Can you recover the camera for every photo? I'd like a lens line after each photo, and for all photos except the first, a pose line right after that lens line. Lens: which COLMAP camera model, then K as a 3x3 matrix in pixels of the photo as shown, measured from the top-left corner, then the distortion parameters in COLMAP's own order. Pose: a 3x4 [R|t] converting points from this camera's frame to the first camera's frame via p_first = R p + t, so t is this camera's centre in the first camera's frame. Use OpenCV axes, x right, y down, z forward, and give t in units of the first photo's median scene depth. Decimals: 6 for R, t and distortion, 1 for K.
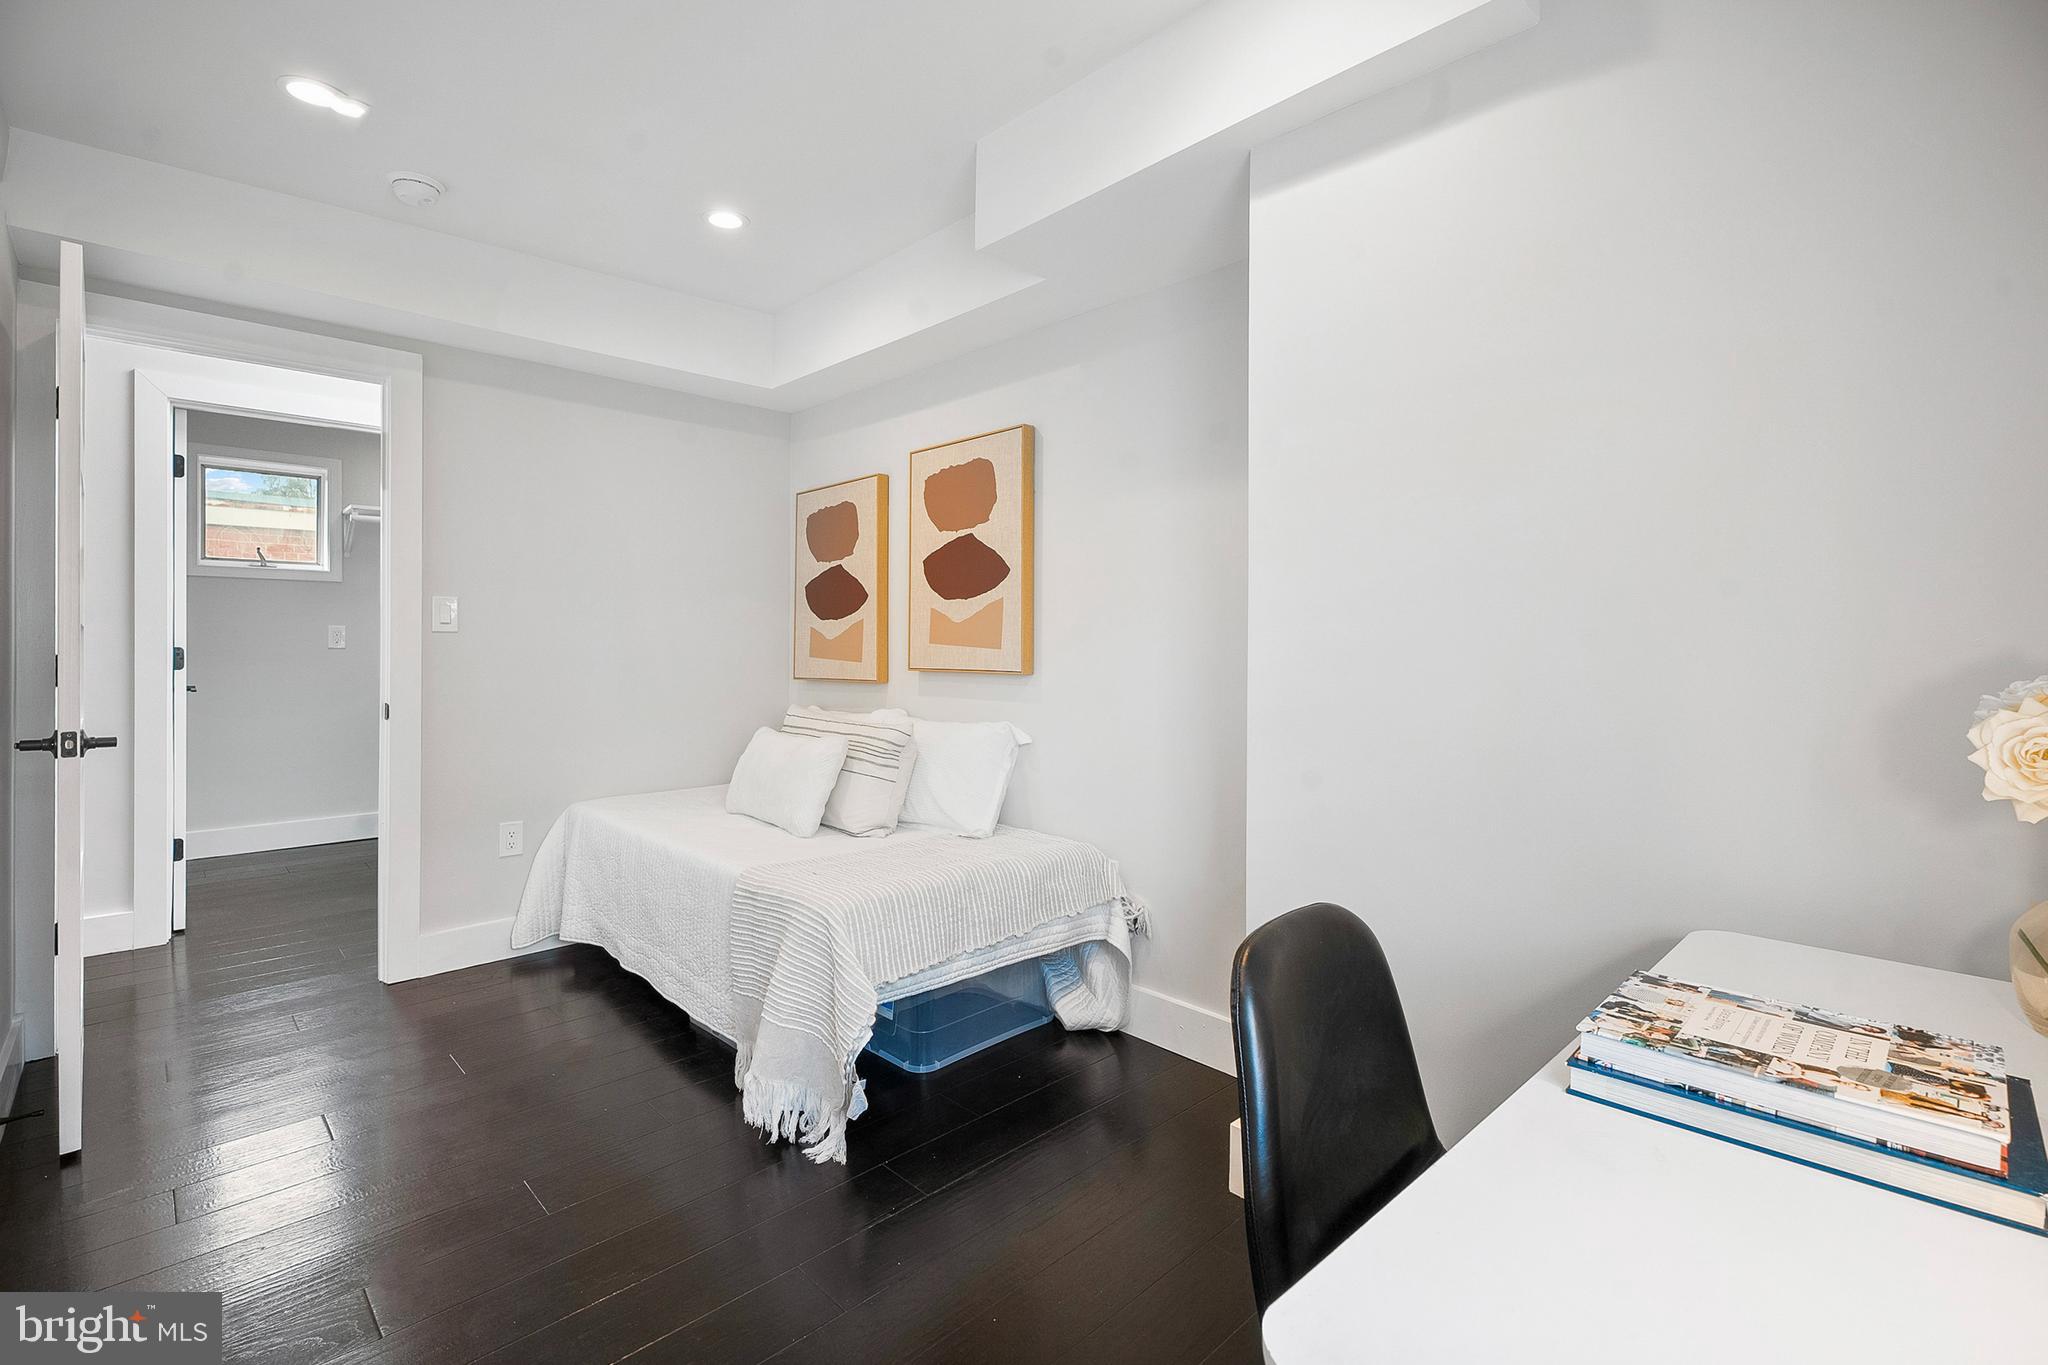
lens RADIAL K [[914.9, 0, 1027.9], [0, 914.9, 647.6], [0, 0, 1]] dist [0.001056, -0.000547]
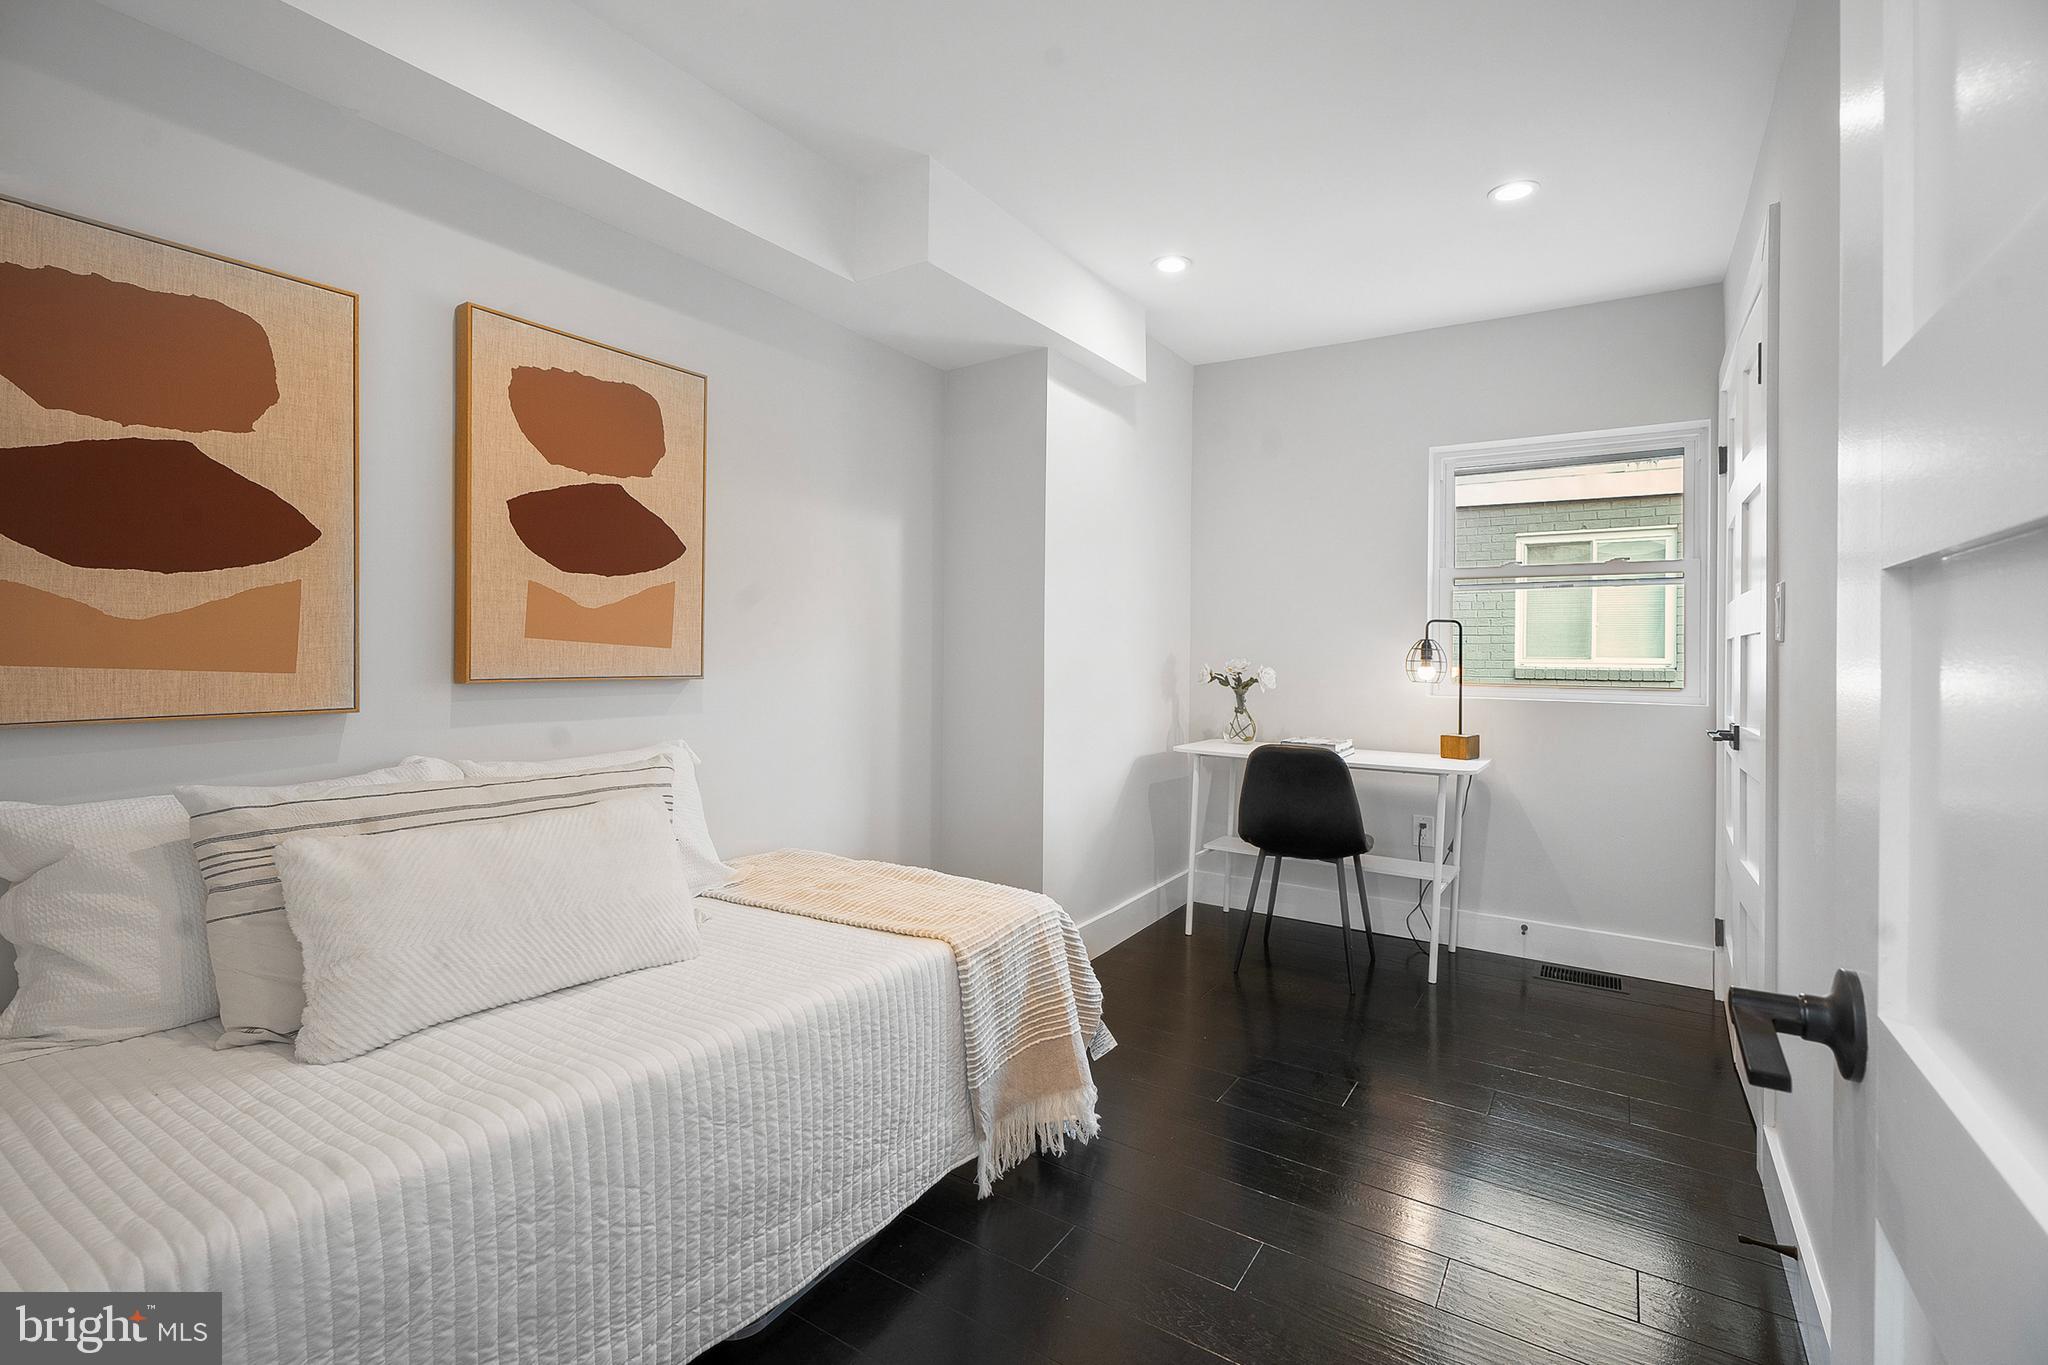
lens RADIAL K [[914.9, 0, 1027.9], [0, 914.9, 647.6], [0, 0, 1]] dist [0.001056, -0.000547]
pose [[-0.220138, 0.000848, 0.975468, -0.807158], [-0.007936, 0.999965, -0.002660, 0.001430], [-0.975437, -0.008327, -0.220123, 0.824506]]
